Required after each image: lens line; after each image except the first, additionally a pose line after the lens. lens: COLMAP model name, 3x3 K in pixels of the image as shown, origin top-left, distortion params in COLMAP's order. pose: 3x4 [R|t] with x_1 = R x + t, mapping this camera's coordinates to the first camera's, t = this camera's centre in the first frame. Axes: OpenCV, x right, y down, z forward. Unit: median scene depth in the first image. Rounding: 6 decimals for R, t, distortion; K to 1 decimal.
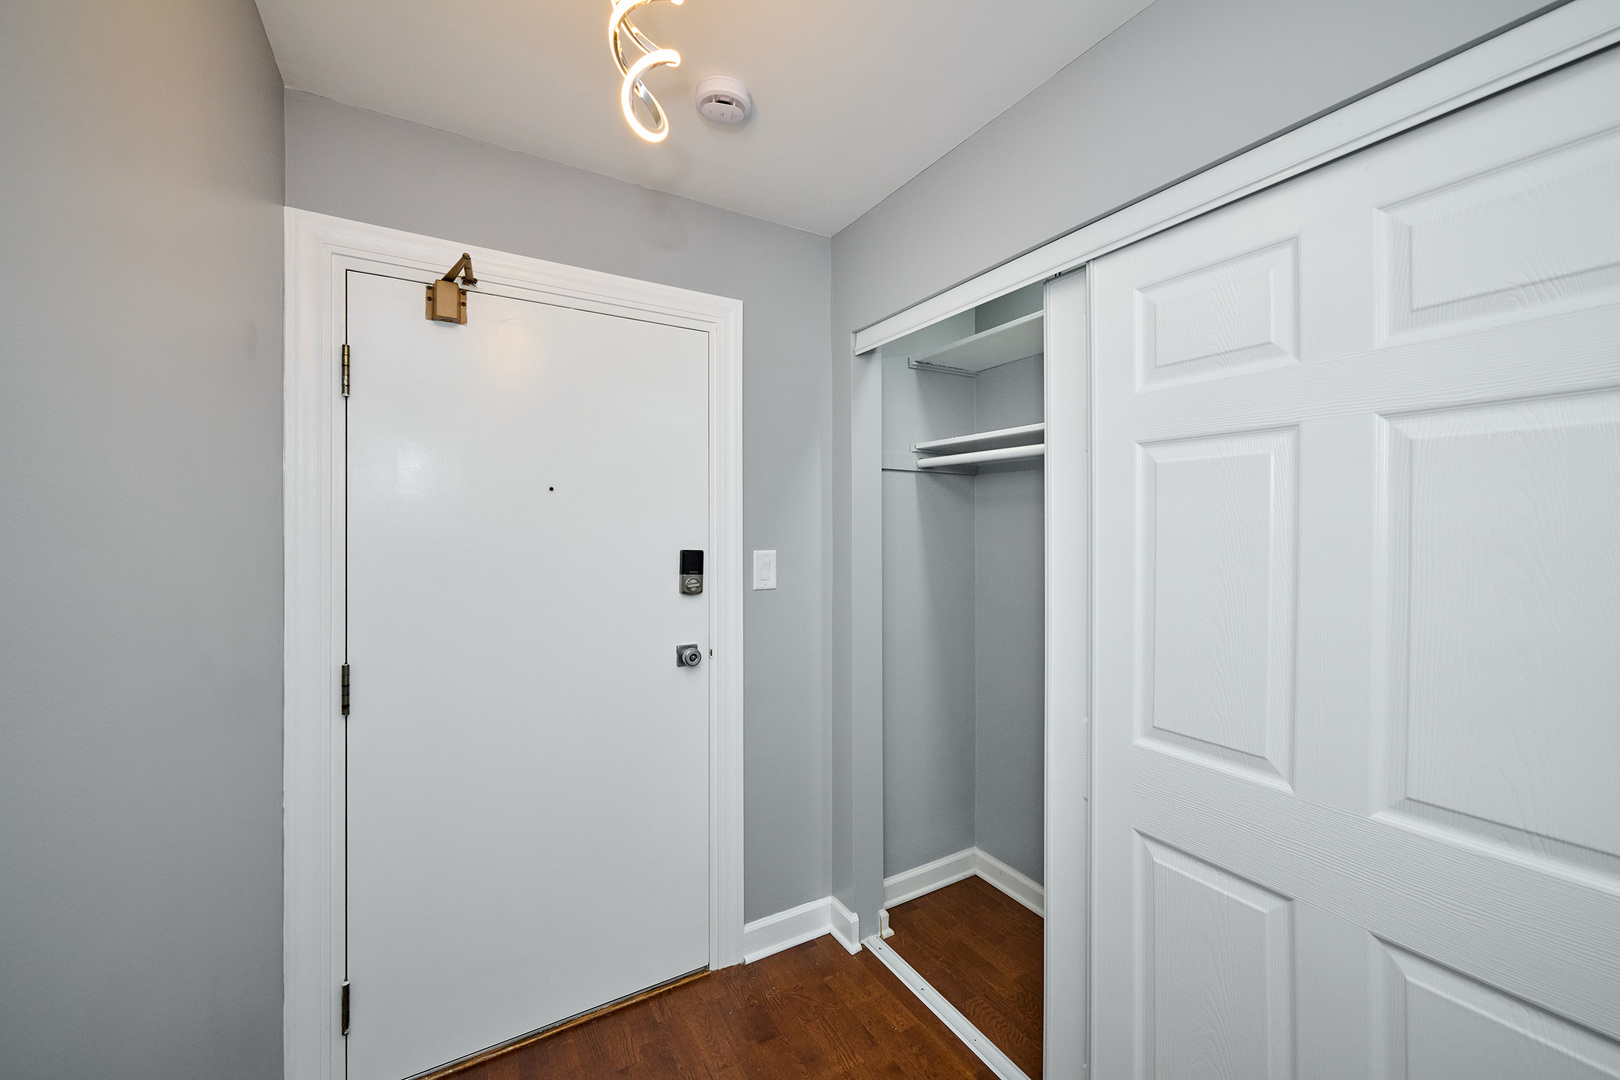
lens RADIAL K [[652.3, 0, 812.2], [0, 652.3, 526.3], [0, 0, 1]] dist [0.001707, -0.000155]
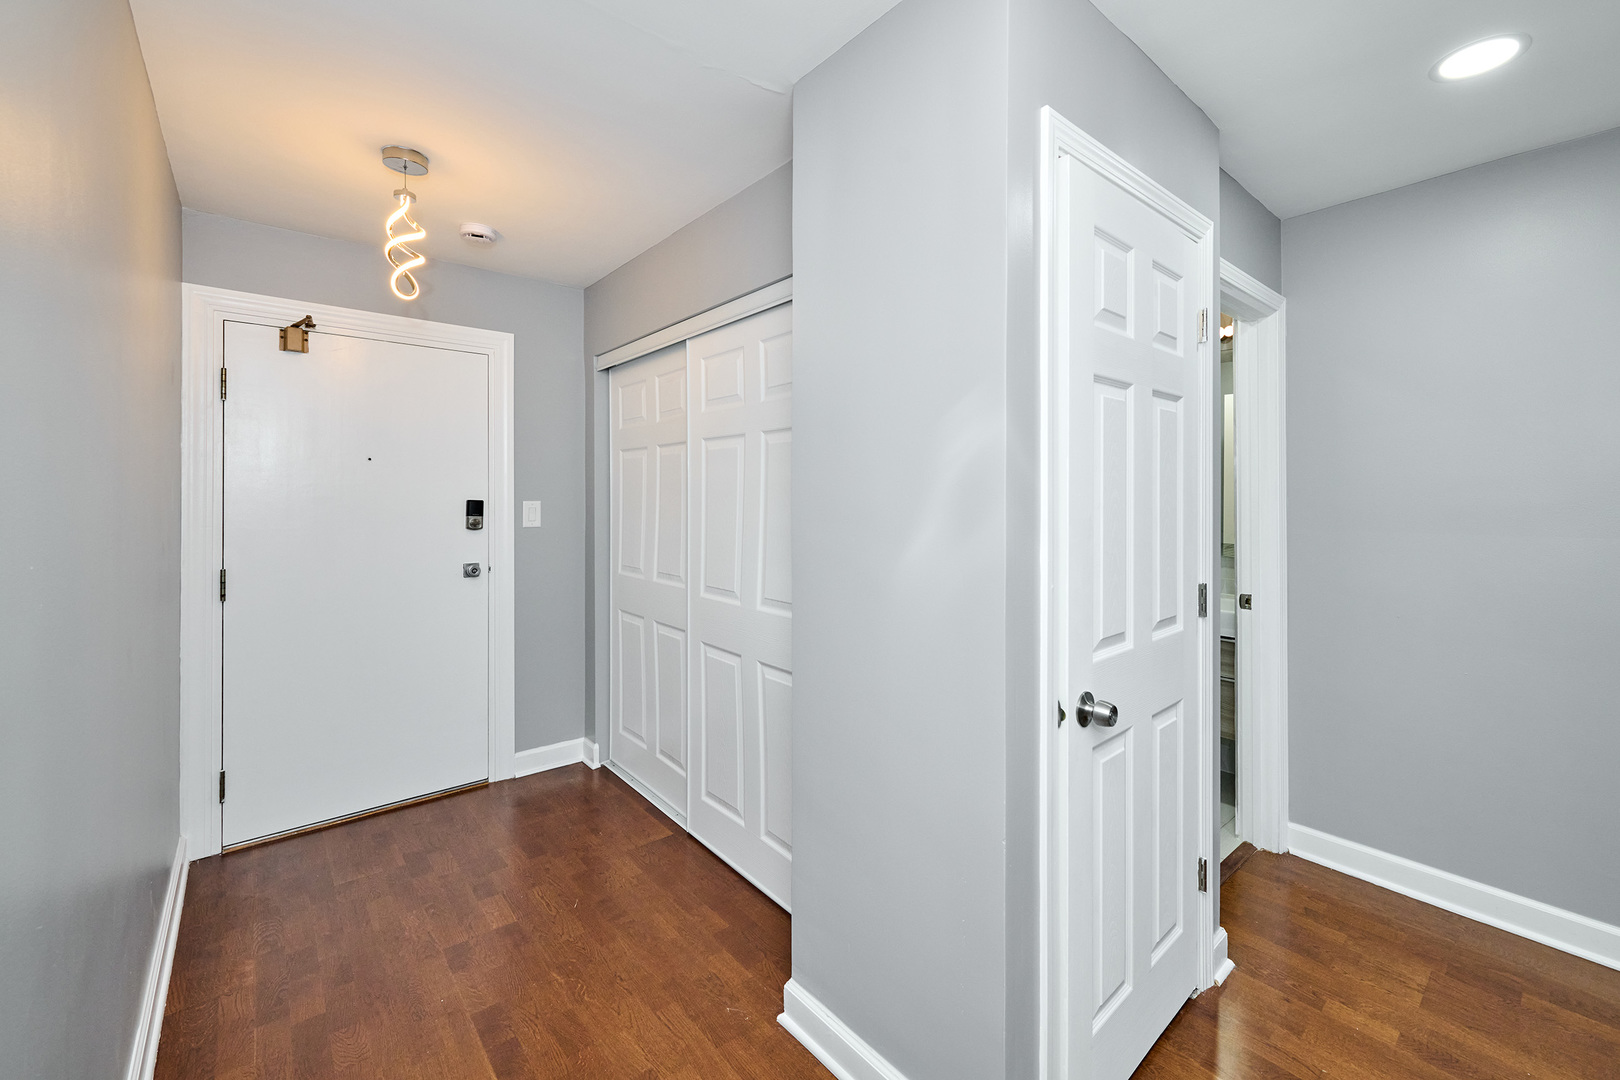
lens RADIAL K [[652.3, 0, 809.2], [0, 652.3, 490.4], [0, 0, 1]] dist [0.001707, -0.000155]
pose [[0.984590, 0.000450, 0.174881, 0.392533], [0.000327, 0.999990, -0.004416, 0.026419], [-0.174881, 0.004406, 0.984580, -0.776814]]
